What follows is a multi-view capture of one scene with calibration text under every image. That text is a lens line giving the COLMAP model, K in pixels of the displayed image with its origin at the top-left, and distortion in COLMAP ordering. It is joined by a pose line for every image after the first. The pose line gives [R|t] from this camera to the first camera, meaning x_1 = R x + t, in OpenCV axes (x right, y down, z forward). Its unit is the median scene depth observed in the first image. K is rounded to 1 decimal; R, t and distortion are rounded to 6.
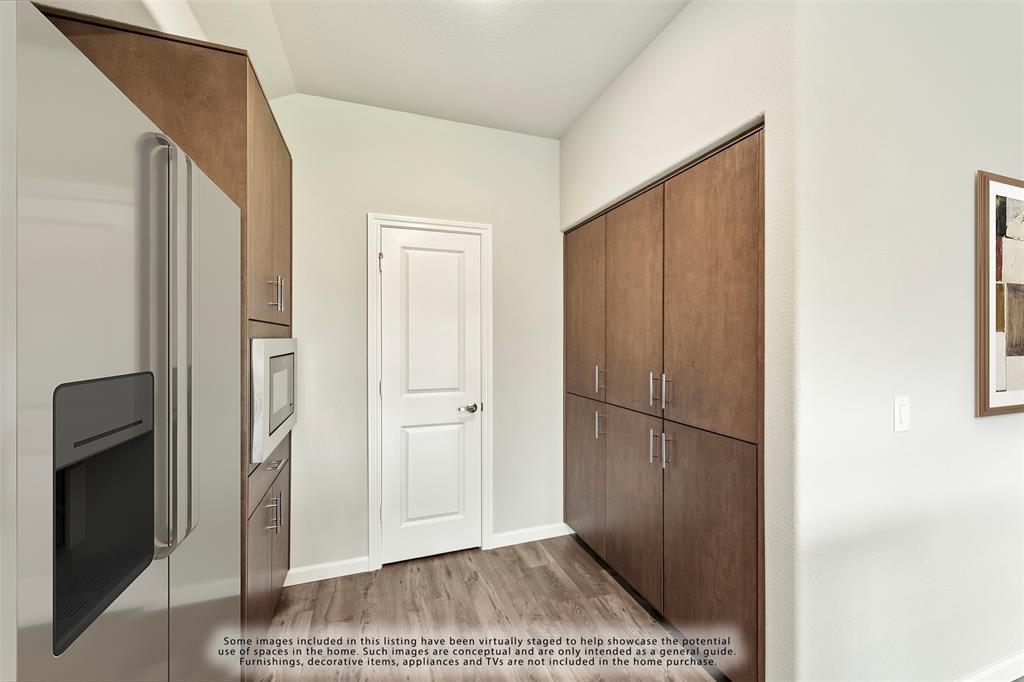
lens RADIAL K [[410.5, 0, 526.9], [0, 410.5, 351.8], [0, 0, 1]] dist [0.001786, -0.000951]
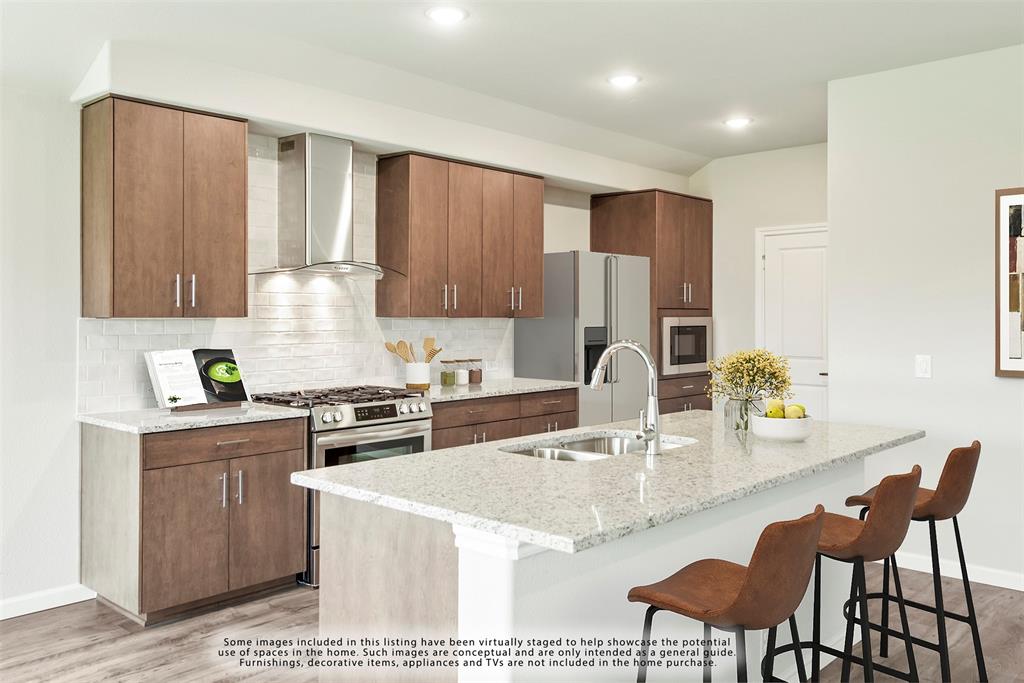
lens RADIAL K [[826.8, 0, 519.6], [0, 826.8, 323.2], [0, 0, 1]] dist [0.029630, -0.019969]
pose [[0.453834, -0.009356, -0.891037, 2.767164], [0.012069, 0.999918, -0.004352, -0.020197], [0.891005, -0.008779, 0.453910, -1.555300]]
